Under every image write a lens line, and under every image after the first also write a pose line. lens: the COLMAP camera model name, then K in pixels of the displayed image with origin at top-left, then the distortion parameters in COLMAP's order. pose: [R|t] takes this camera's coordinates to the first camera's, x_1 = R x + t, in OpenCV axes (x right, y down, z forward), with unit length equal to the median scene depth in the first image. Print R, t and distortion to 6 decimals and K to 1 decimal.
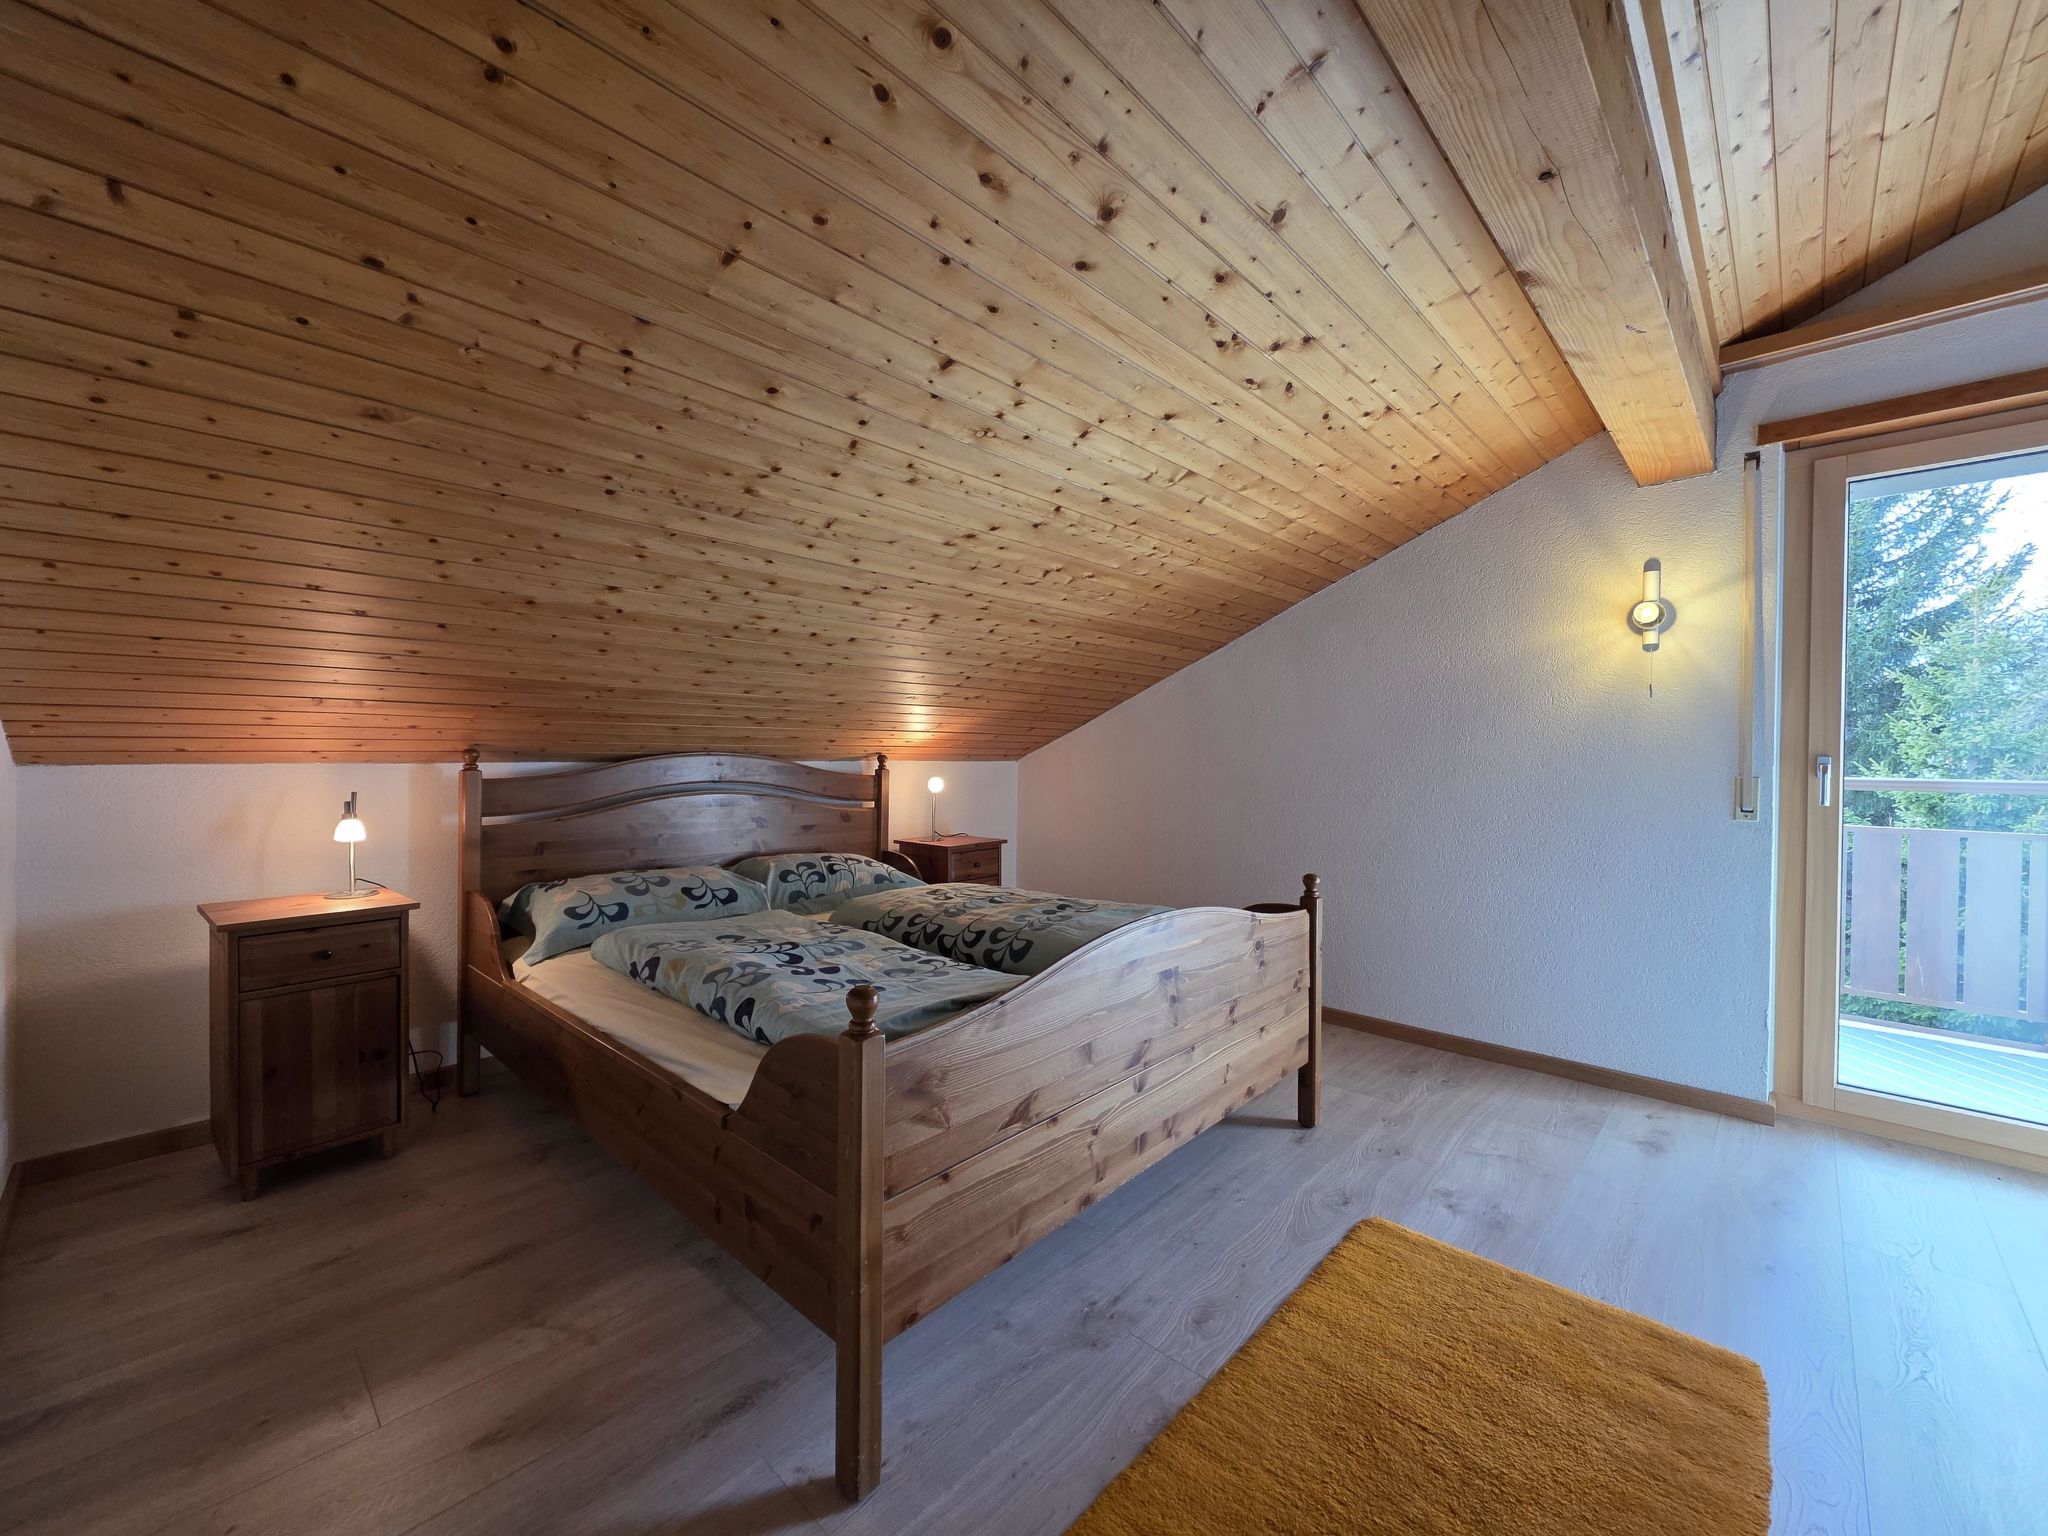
lens RADIAL K [[818.7, 0, 1023.4], [0, 818.7, 760.2], [0, 0, 1]] dist [0.000752, 0.000024]
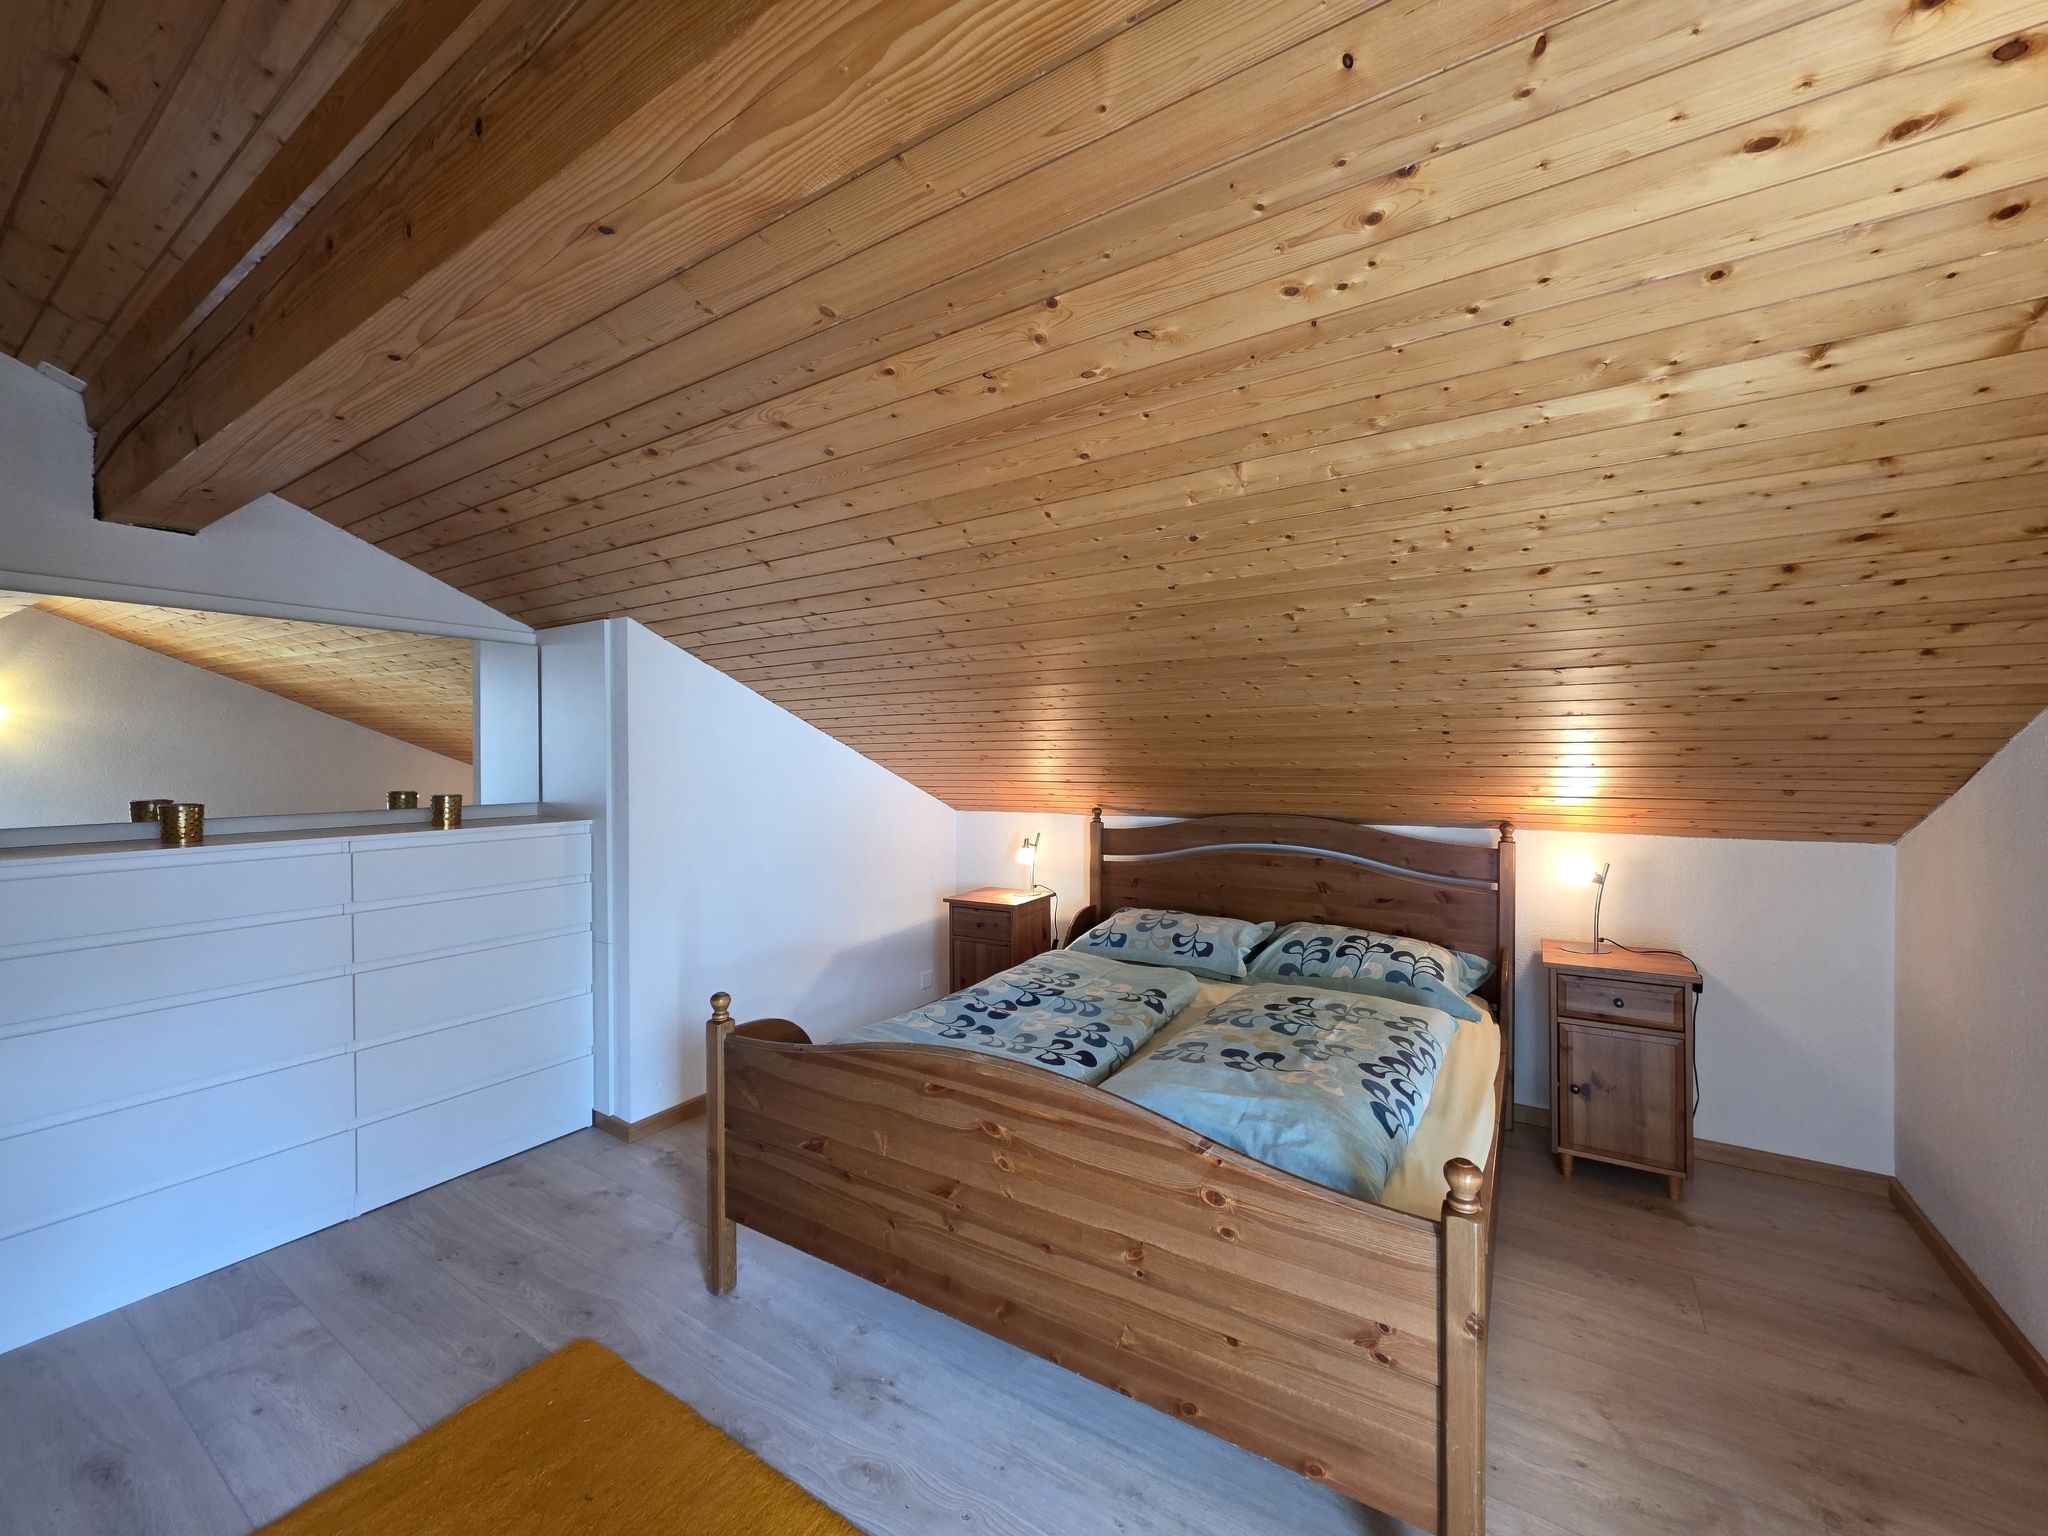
lens RADIAL K [[818.7, 0, 1023.4], [0, 818.7, 760.2], [0, 0, 1]] dist [0.000752, 0.000024]
pose [[0.170254, -0.005087, -0.985387, 0.729127], [0.002058, 0.999986, -0.004807, -0.089501], [0.985398, -0.001210, 0.170262, 0.616685]]
